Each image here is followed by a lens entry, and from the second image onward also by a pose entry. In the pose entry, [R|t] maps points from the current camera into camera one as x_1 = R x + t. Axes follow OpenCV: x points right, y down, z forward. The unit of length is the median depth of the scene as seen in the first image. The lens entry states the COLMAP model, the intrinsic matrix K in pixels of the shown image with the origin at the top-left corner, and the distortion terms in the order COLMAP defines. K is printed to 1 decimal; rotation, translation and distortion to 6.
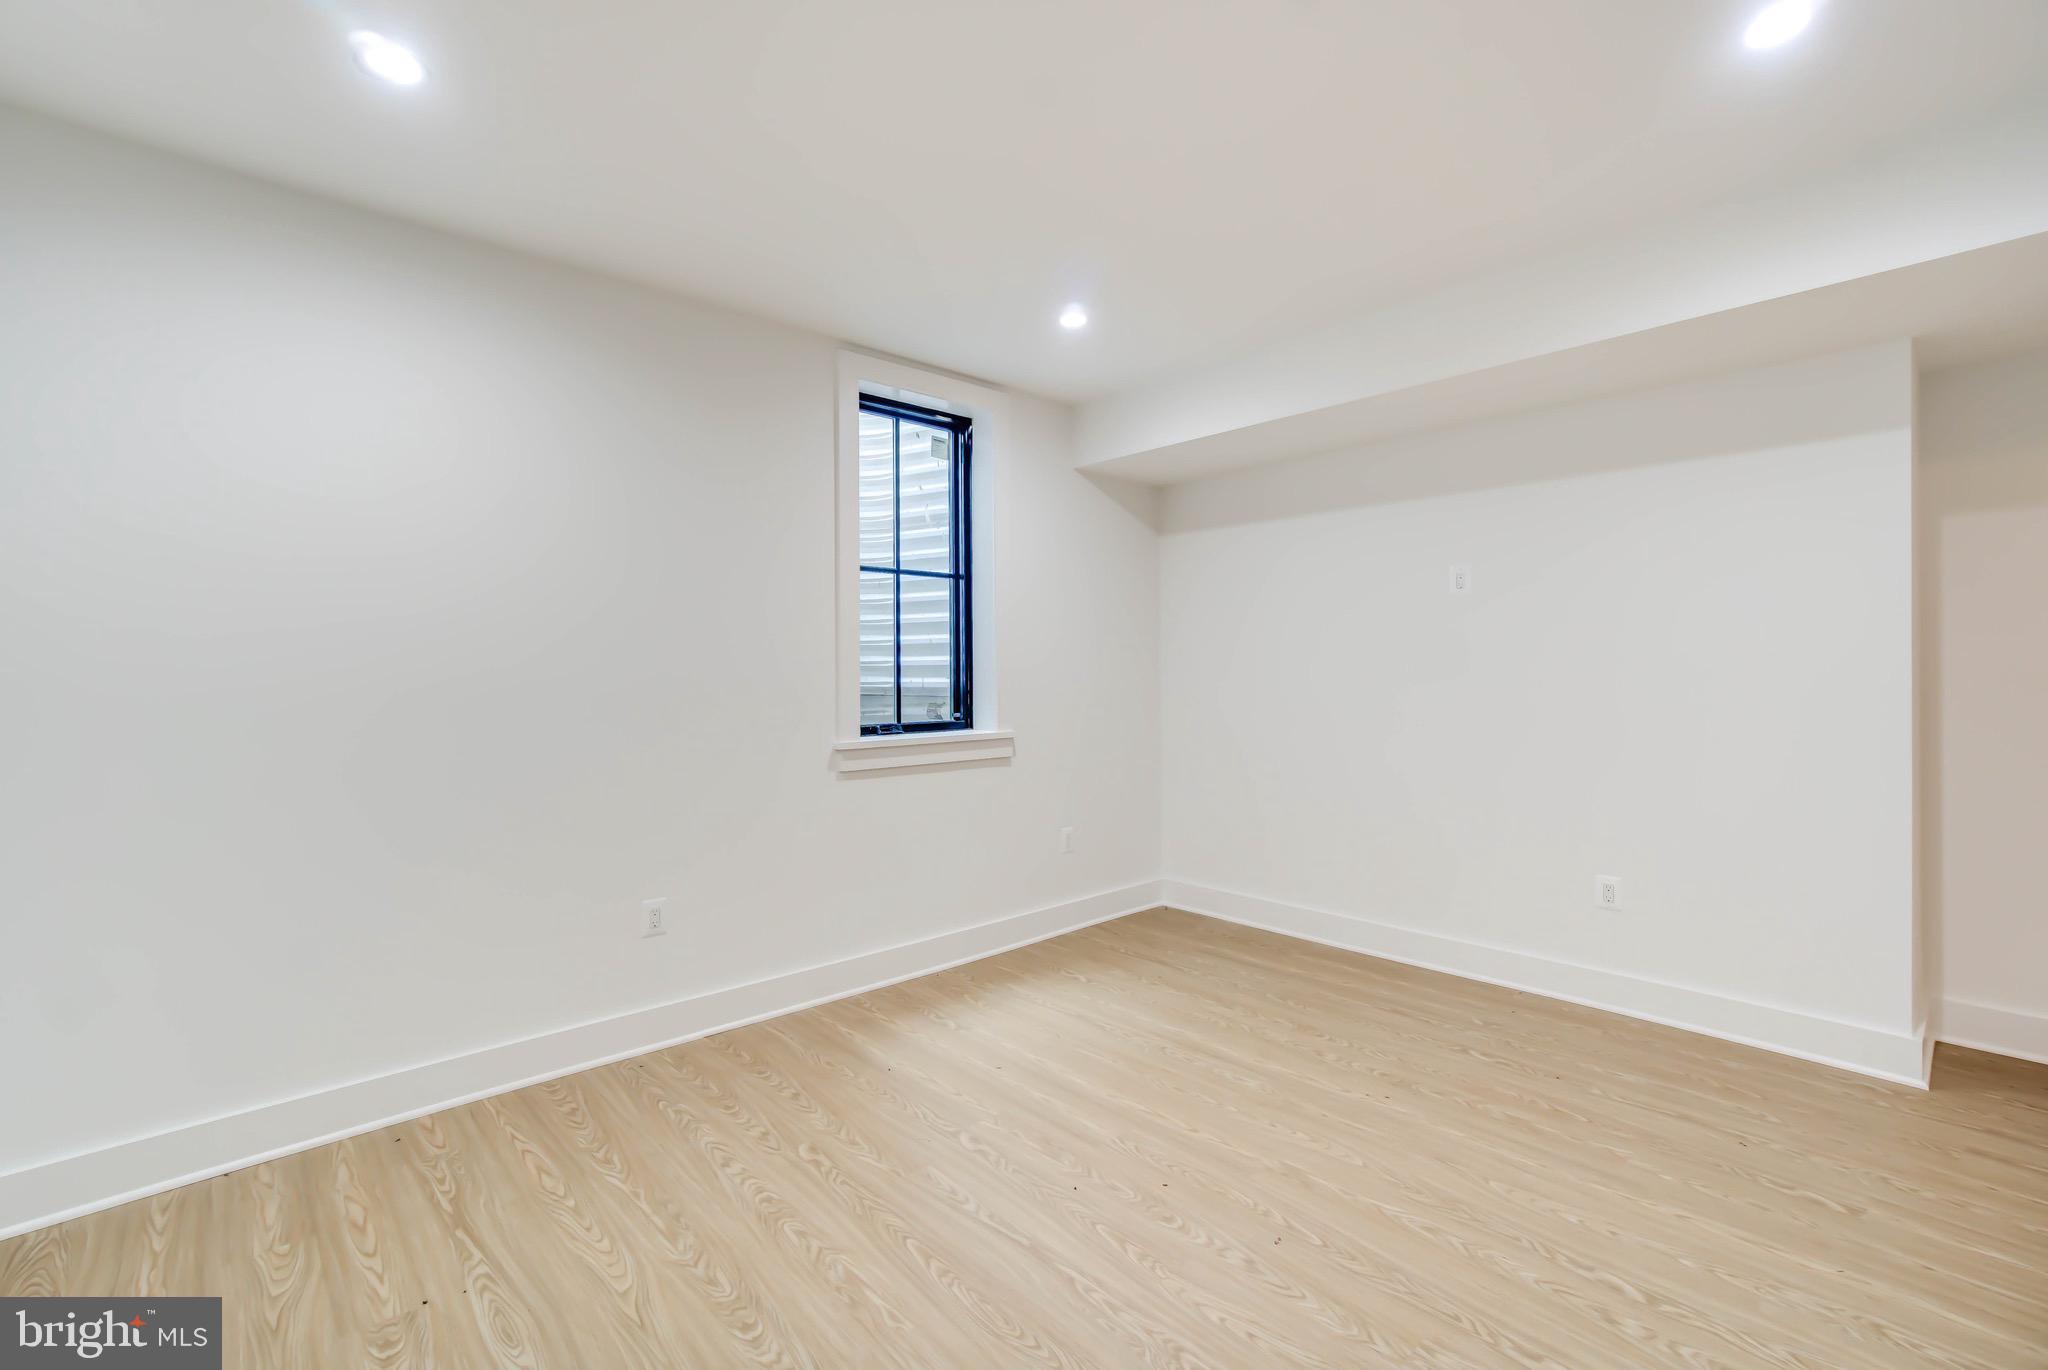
lens RADIAL K [[911.0, 0, 1019.5], [0, 911.0, 679.8], [0, 0, 1]] dist [-0.000660, 0.001853]
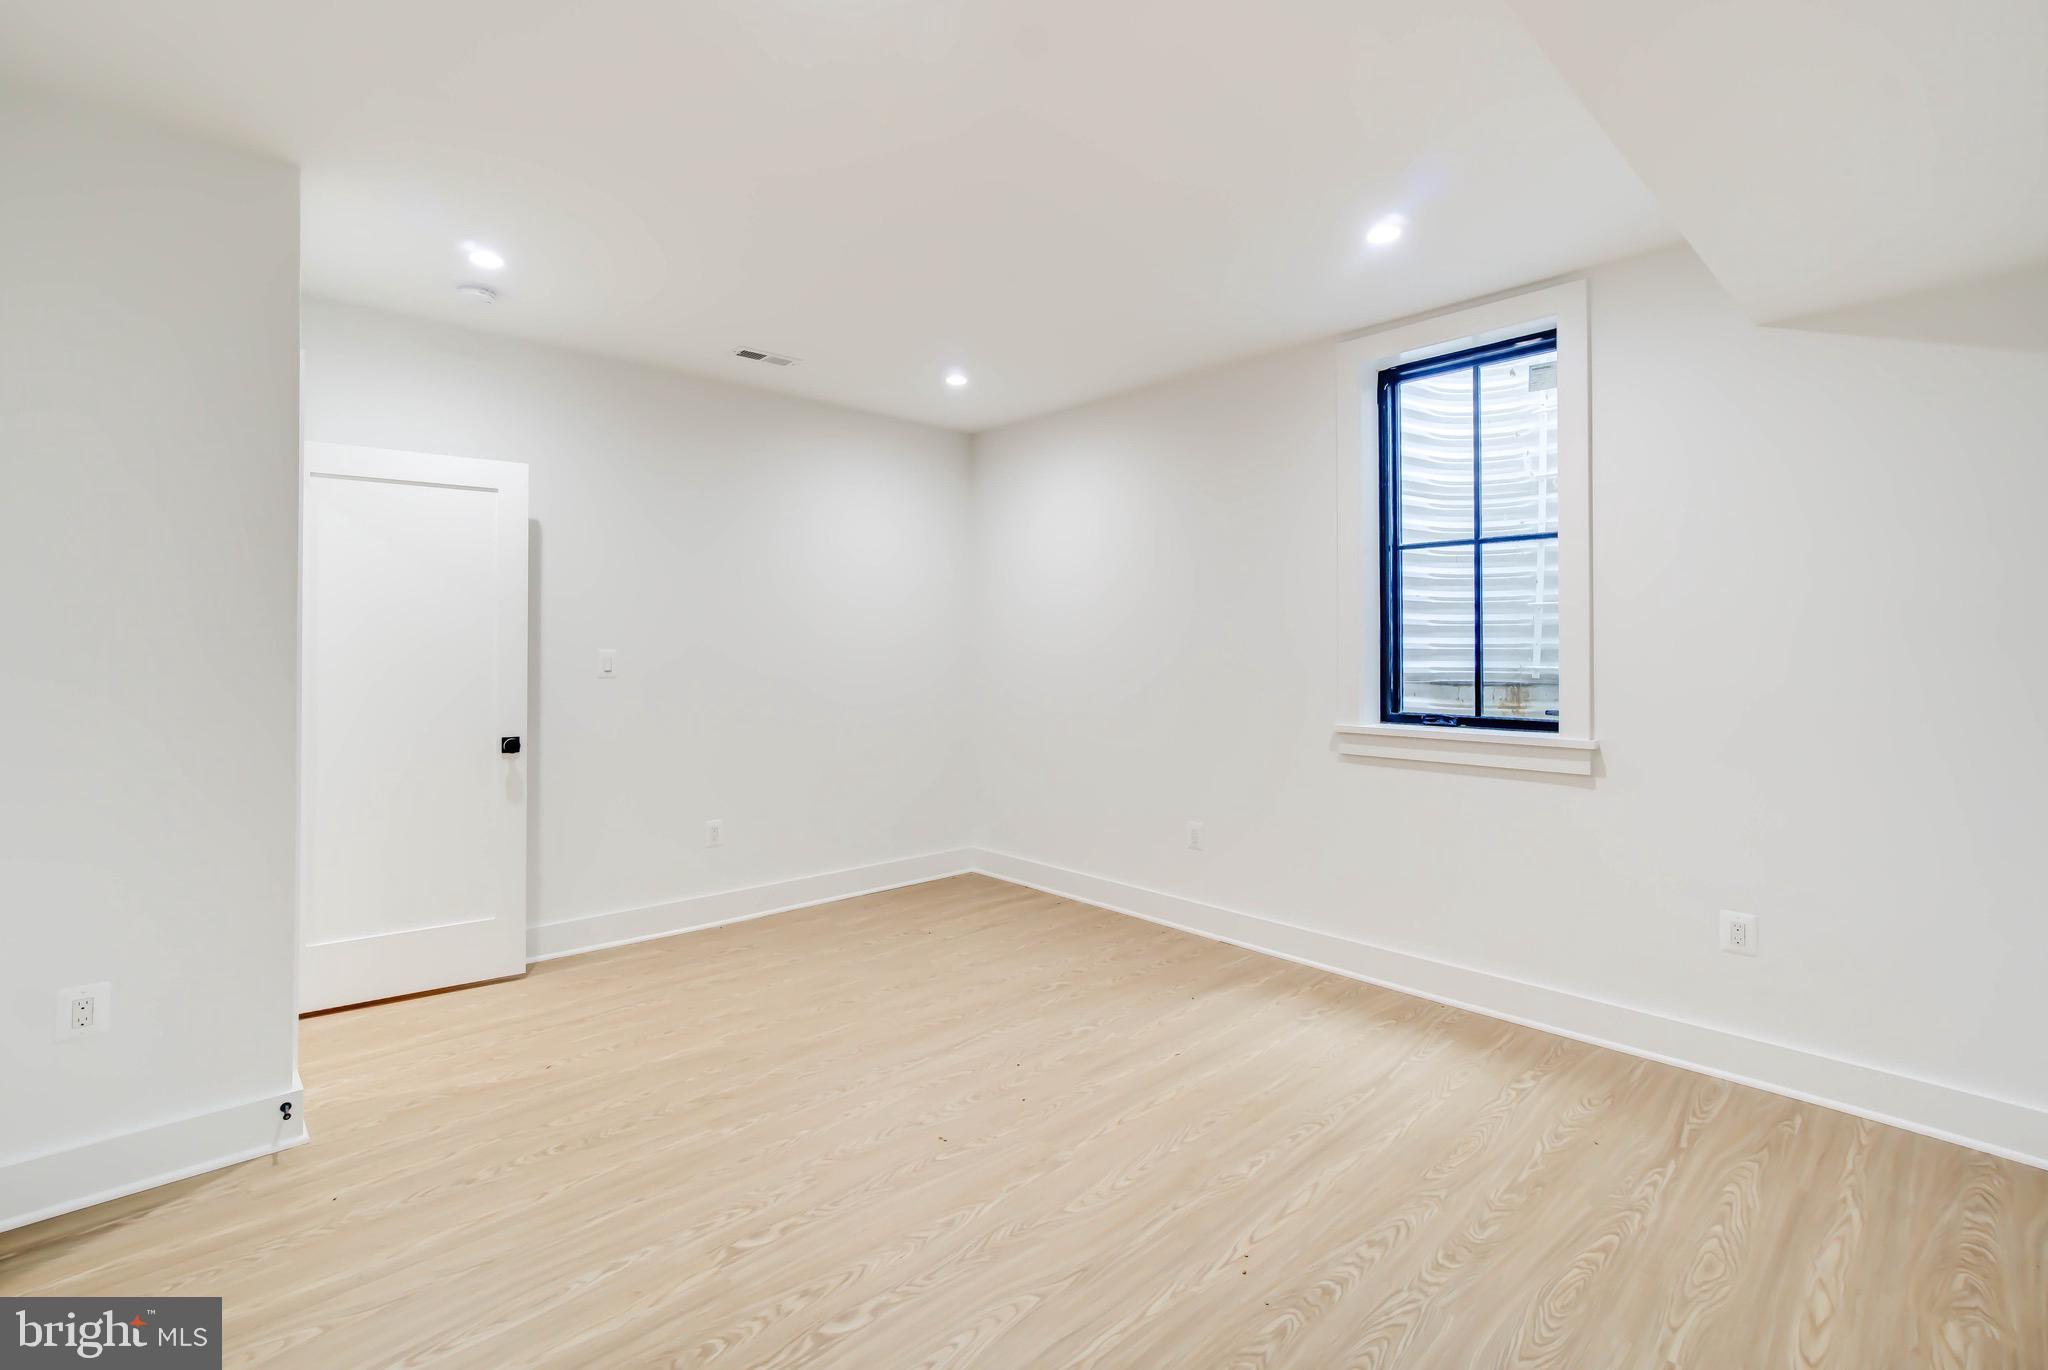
lens RADIAL K [[911.0, 0, 966.3], [0, 911.0, 645.2], [0, 0, 1]] dist [-0.000660, 0.001853]
pose [[-0.038245, -0.003844, -0.999261, 0.846895], [-0.007119, 0.999968, -0.003575, -0.015078], [0.999243, 0.006977, -0.038271, 0.614533]]
